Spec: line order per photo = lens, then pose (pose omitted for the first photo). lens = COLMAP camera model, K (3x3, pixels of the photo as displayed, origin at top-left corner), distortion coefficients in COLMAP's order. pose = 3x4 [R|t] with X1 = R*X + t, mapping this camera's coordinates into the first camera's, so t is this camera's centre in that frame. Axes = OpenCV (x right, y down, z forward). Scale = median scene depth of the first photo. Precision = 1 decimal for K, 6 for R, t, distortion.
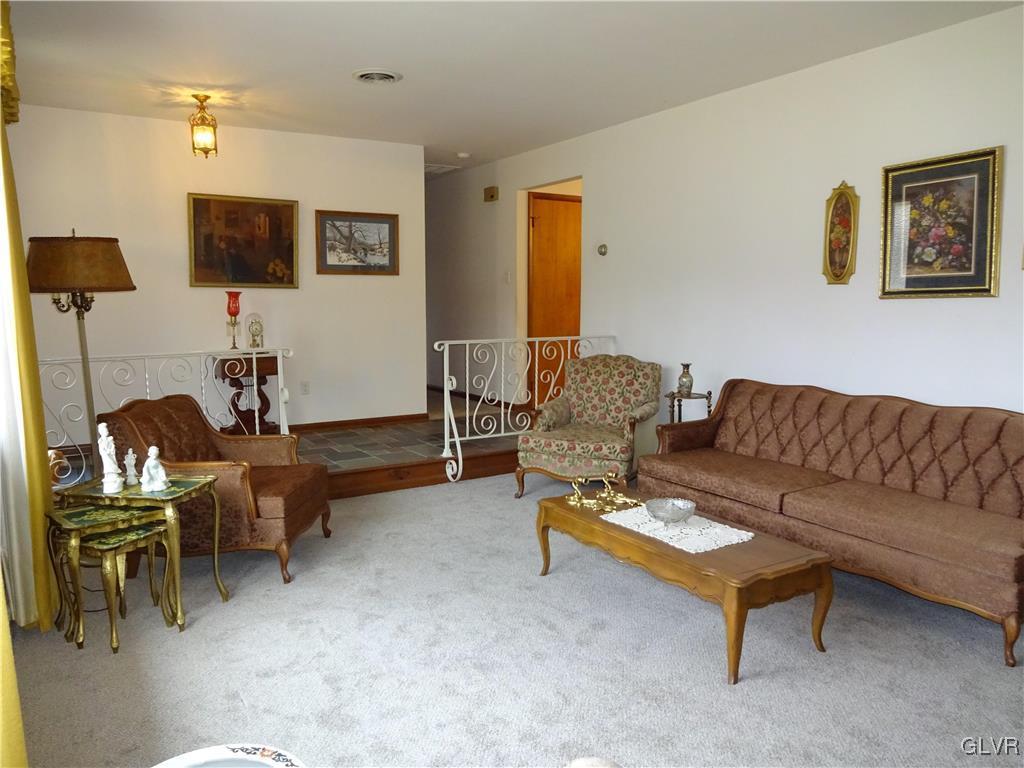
lens RADIAL K [[755.8, 0, 511.7], [0, 755.8, 387.8], [0, 0, 1]] dist [-0.005785, -0.007956]
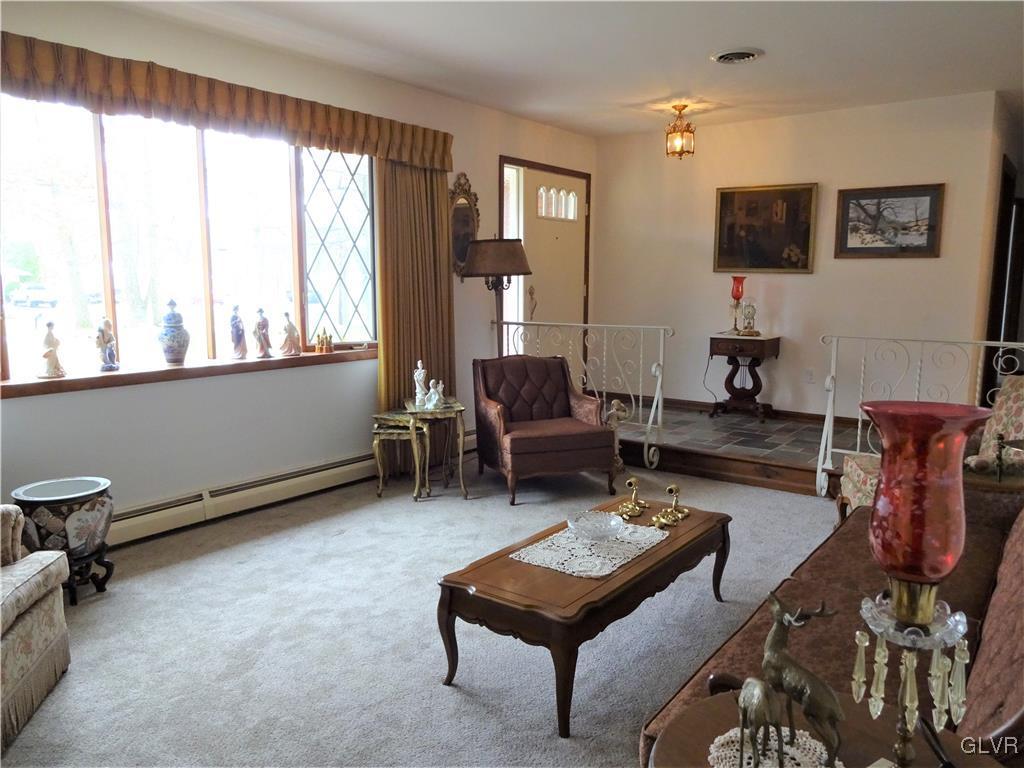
lens RADIAL K [[755.8, 0, 510.3], [0, 755.8, 378.8], [0, 0, 1]] dist [-0.005785, -0.007956]
pose [[0.376581, 0.126375, -0.917723, 0.498490], [-0.118959, 0.989047, 0.087383, -0.037737], [0.918714, 0.076265, 0.387490, 0.289076]]
